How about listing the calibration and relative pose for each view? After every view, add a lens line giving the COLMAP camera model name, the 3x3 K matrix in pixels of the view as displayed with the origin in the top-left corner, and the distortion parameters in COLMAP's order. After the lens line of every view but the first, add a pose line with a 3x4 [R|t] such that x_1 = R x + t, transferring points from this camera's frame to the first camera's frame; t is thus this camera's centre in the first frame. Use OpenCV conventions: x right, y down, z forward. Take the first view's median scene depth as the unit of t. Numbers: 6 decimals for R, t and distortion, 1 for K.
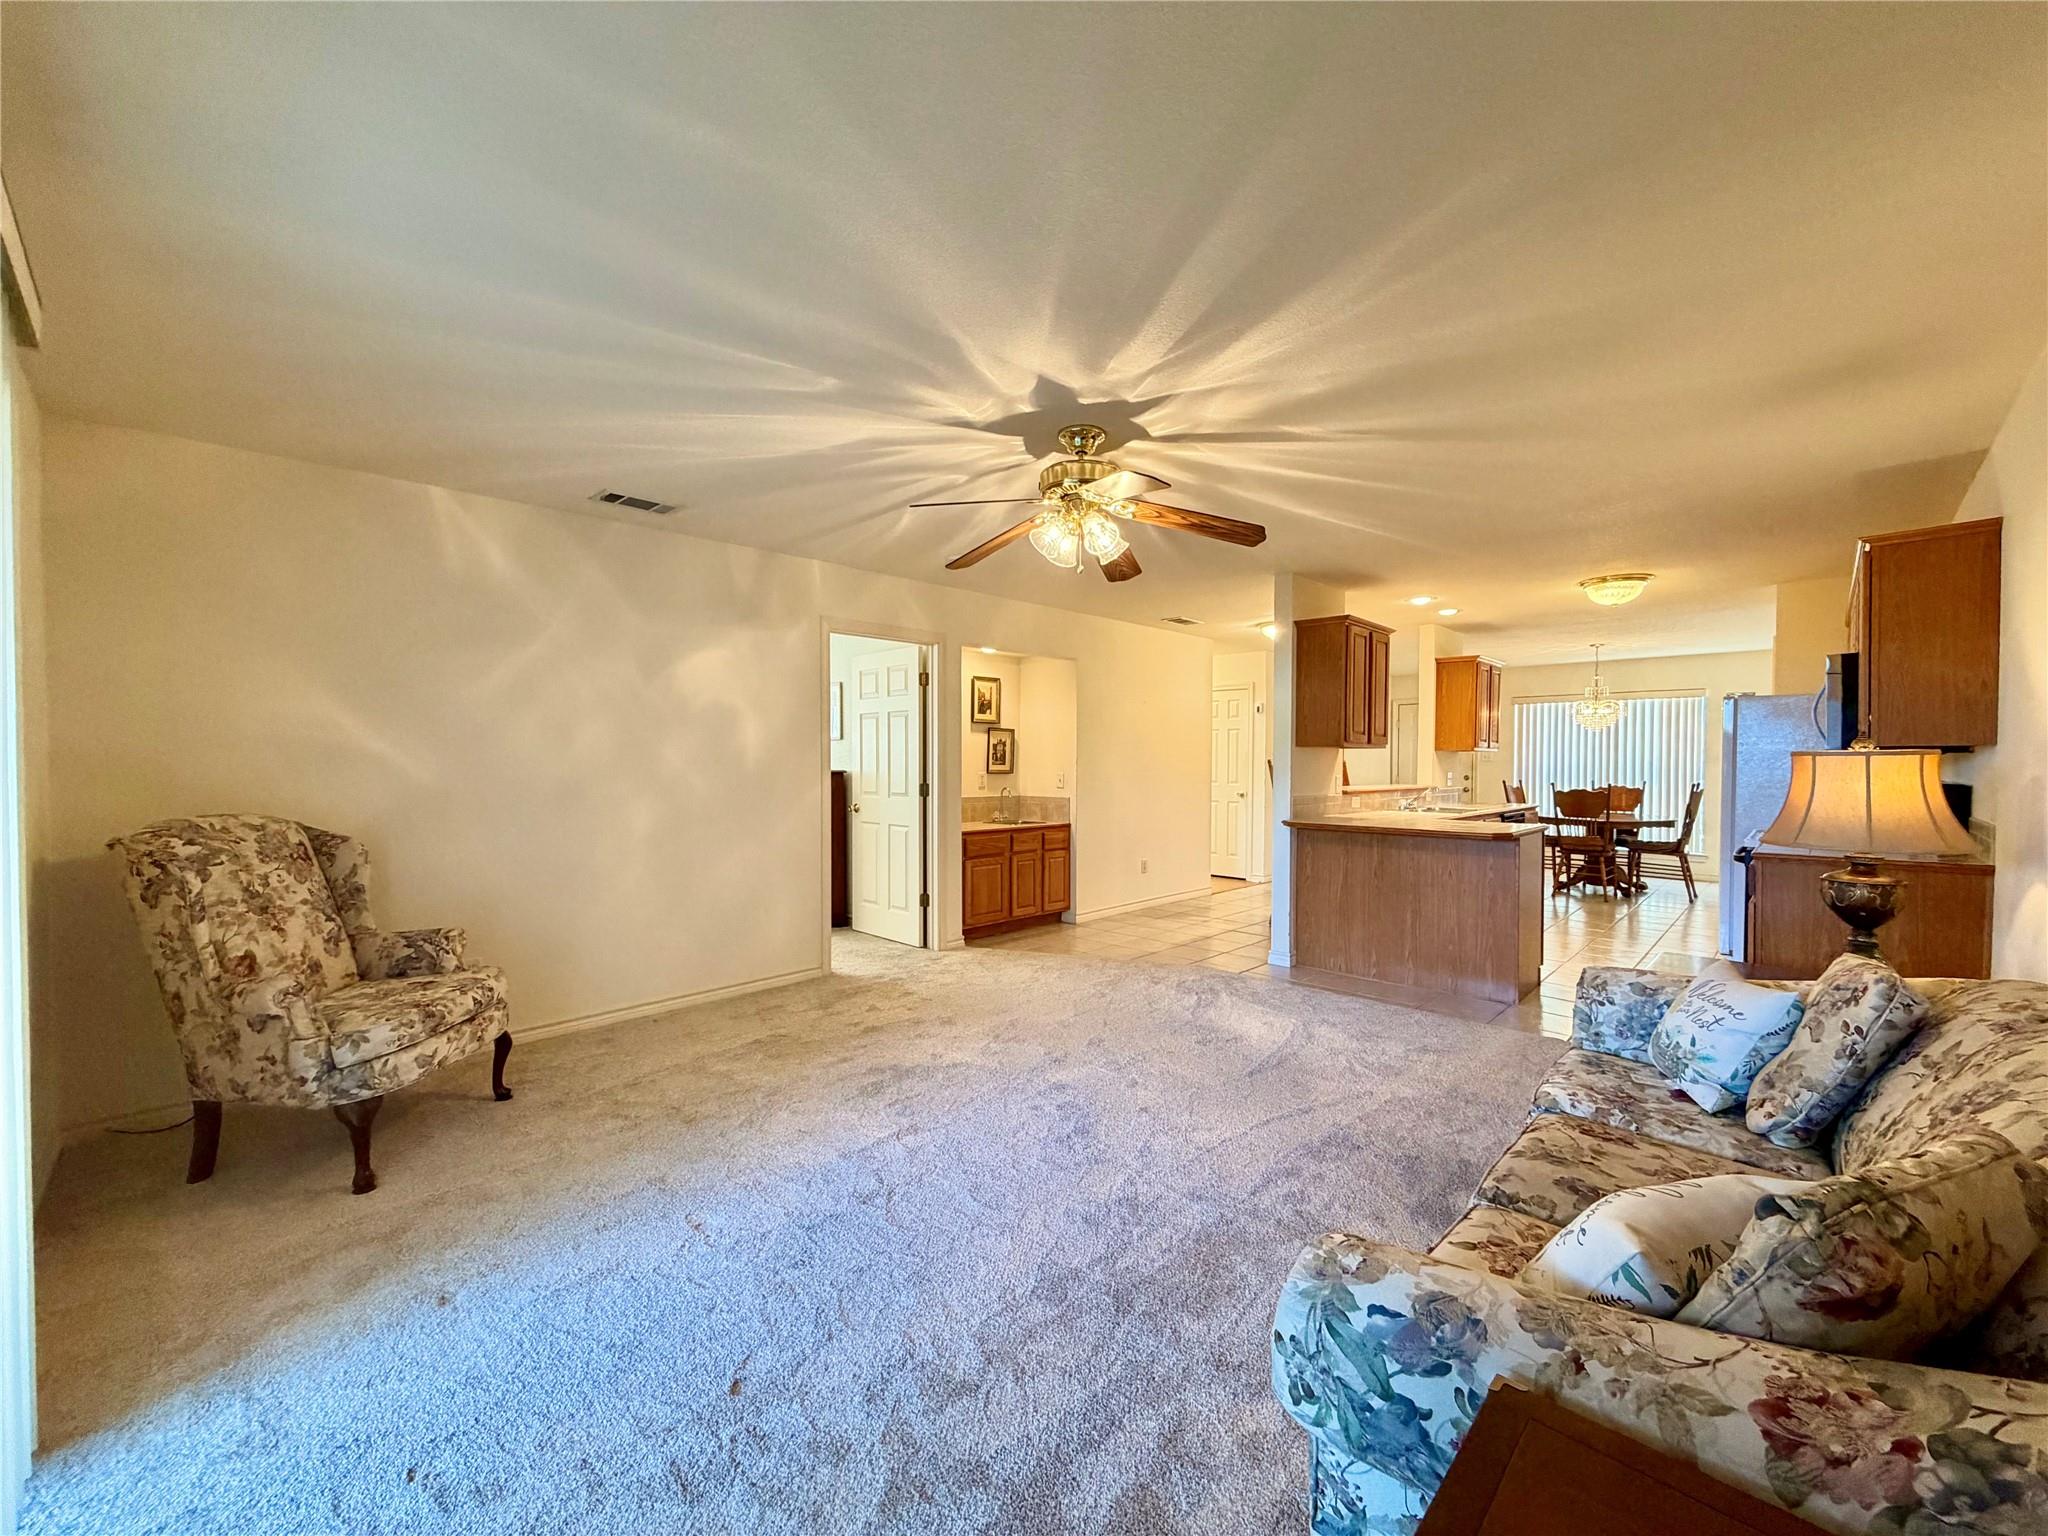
lens RADIAL K [[816.7, 0, 1019.9], [0, 816.7, 776.1], [0, 0, 1]] dist [0.003925, -0.000087]
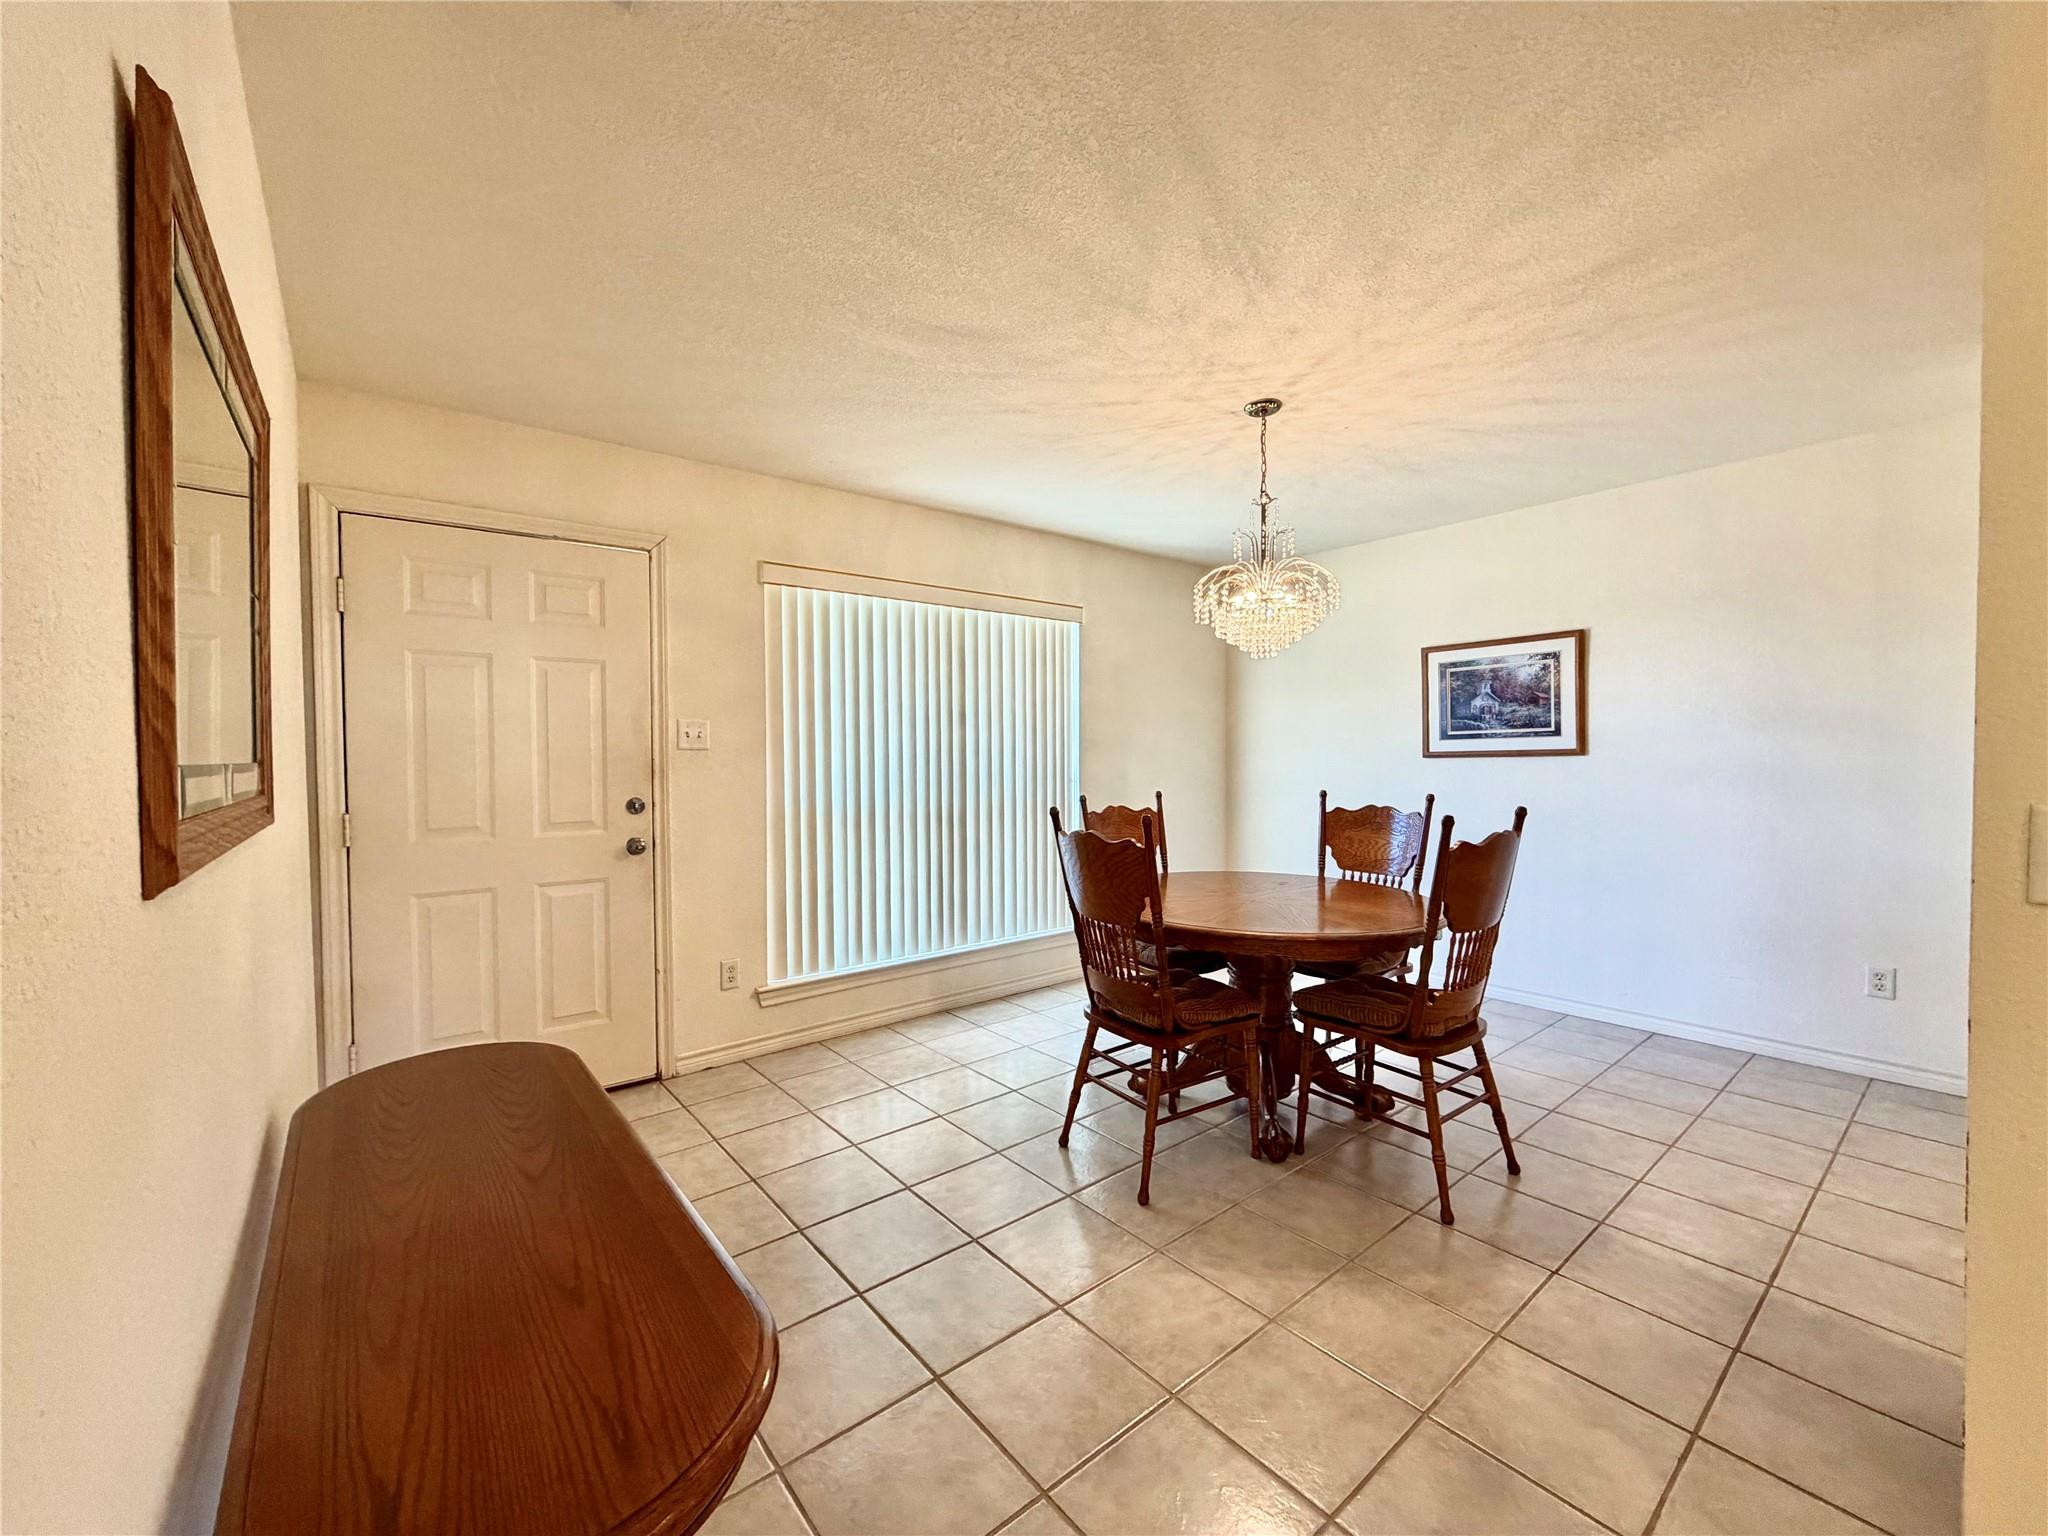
lens RADIAL K [[816.7, 0, 1024.4], [0, 816.7, 764.9], [0, 0, 1]] dist [0.003925, -0.000087]
pose [[0.119657, -0.018267, 0.992647, 0.435648], [0.030517, 0.999426, 0.014713, -0.021593], [-0.992346, 0.028532, 0.120146, 1.342002]]
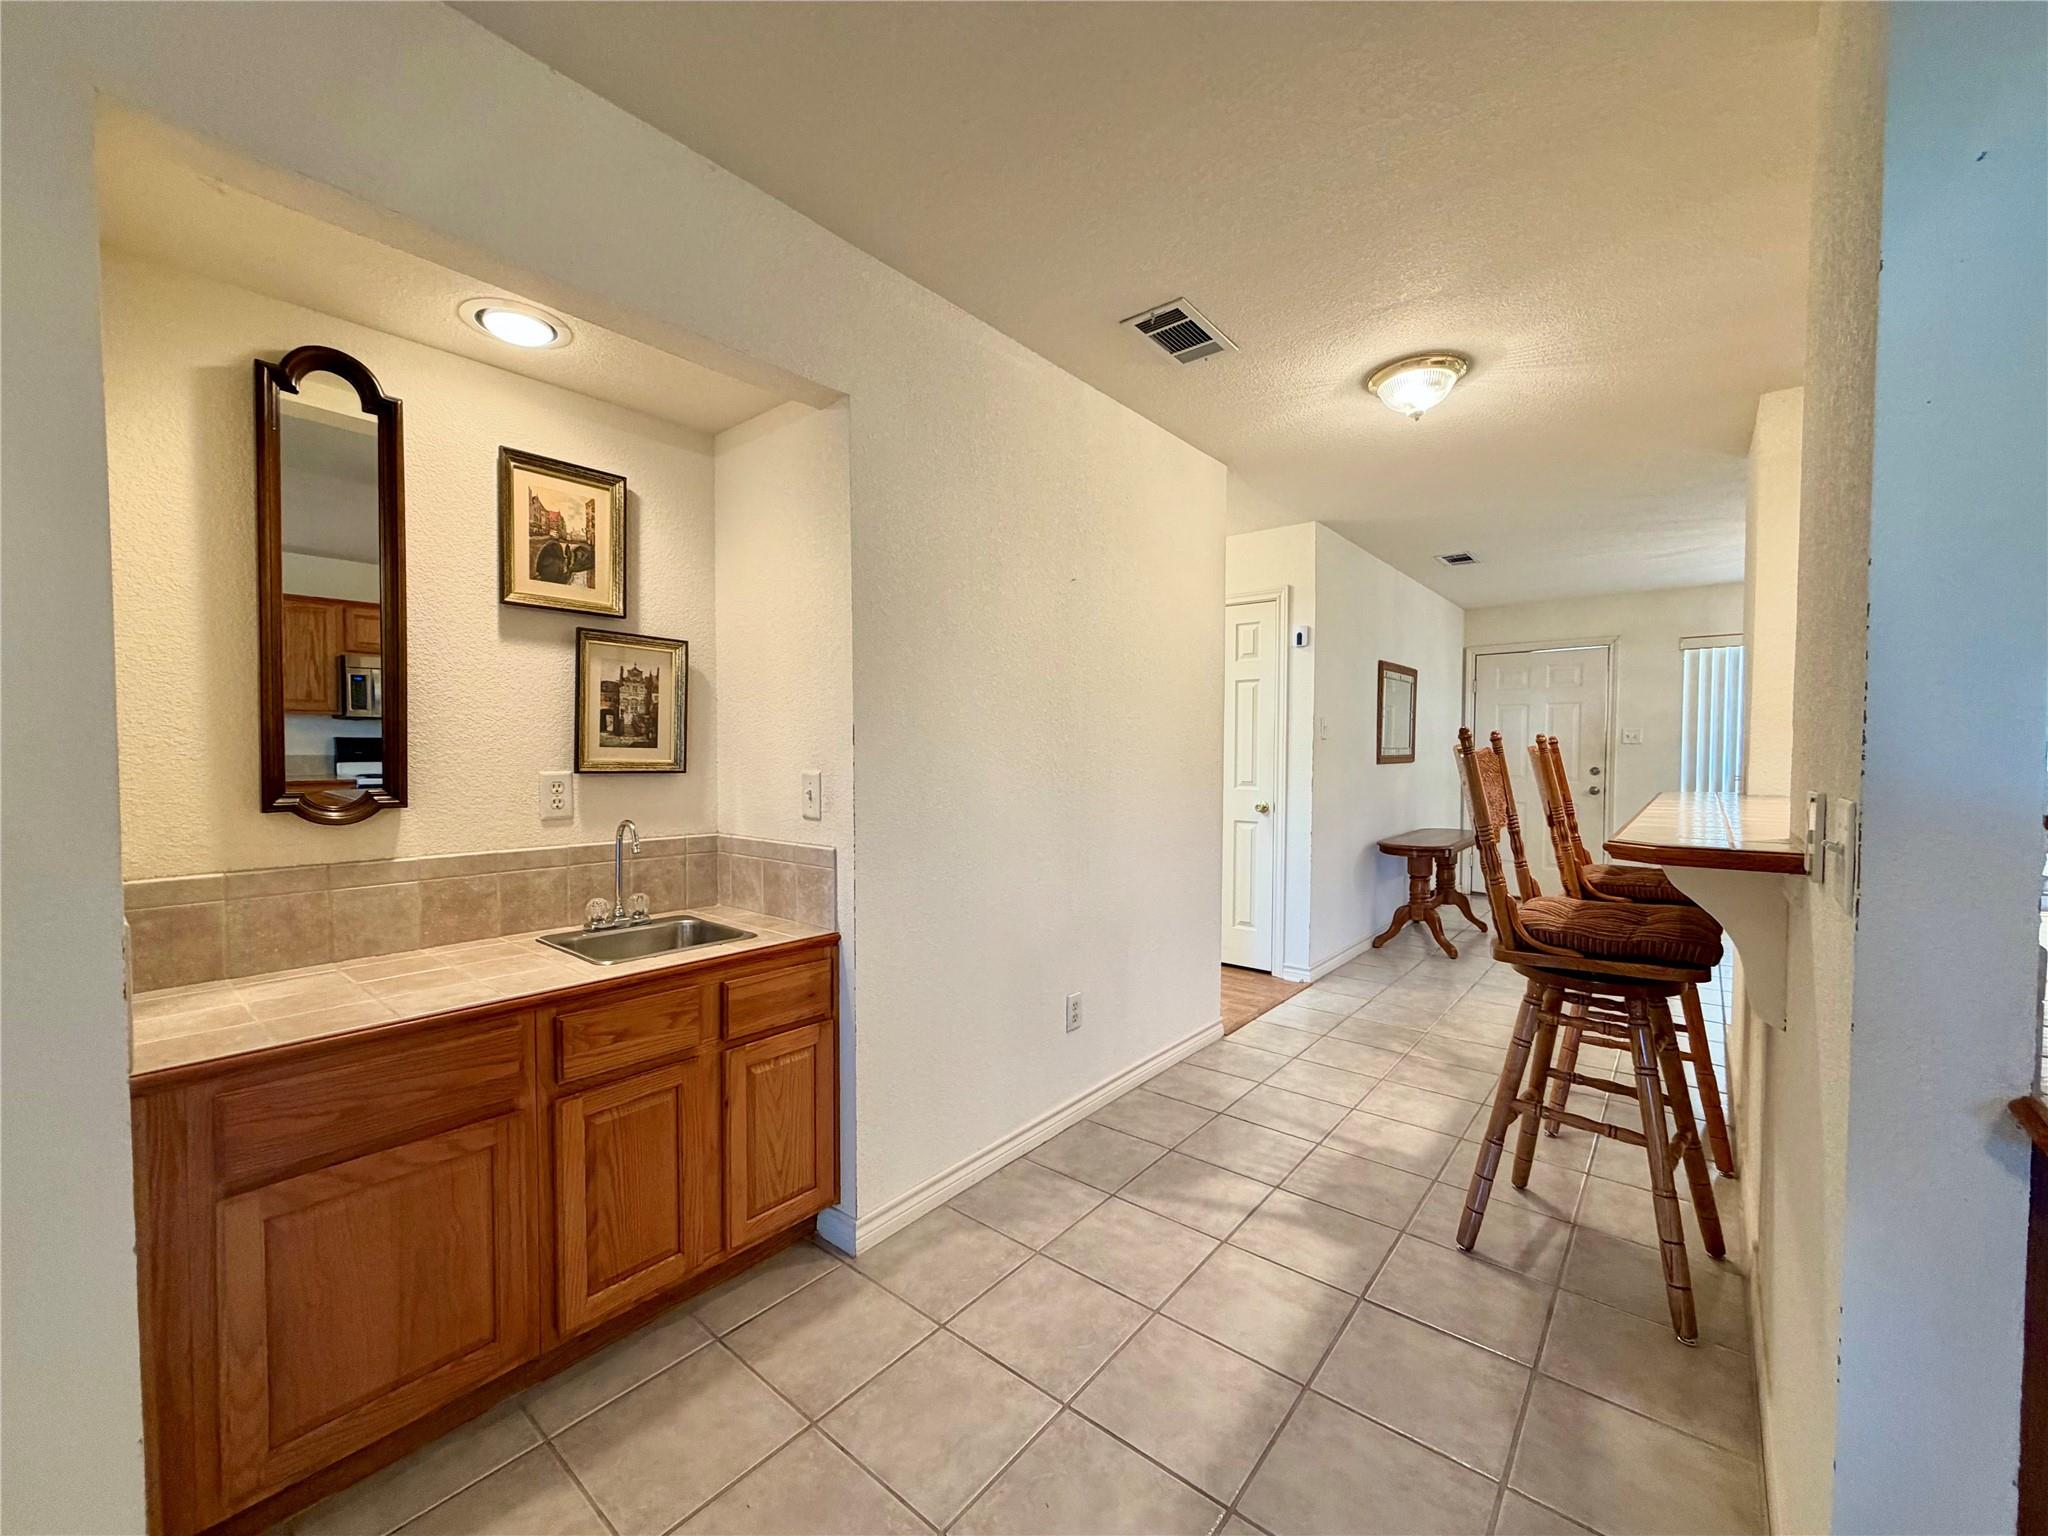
lens RADIAL K [[816.7, 0, 1021.4], [0, 816.7, 778.4], [0, 0, 1]] dist [0.003925, -0.000087]
pose [[0.996770, -0.004542, 0.080178, 0.106993], [0.003317, 0.999876, 0.015409, -0.006067], [-0.080238, -0.015094, 0.996661, 0.684409]]
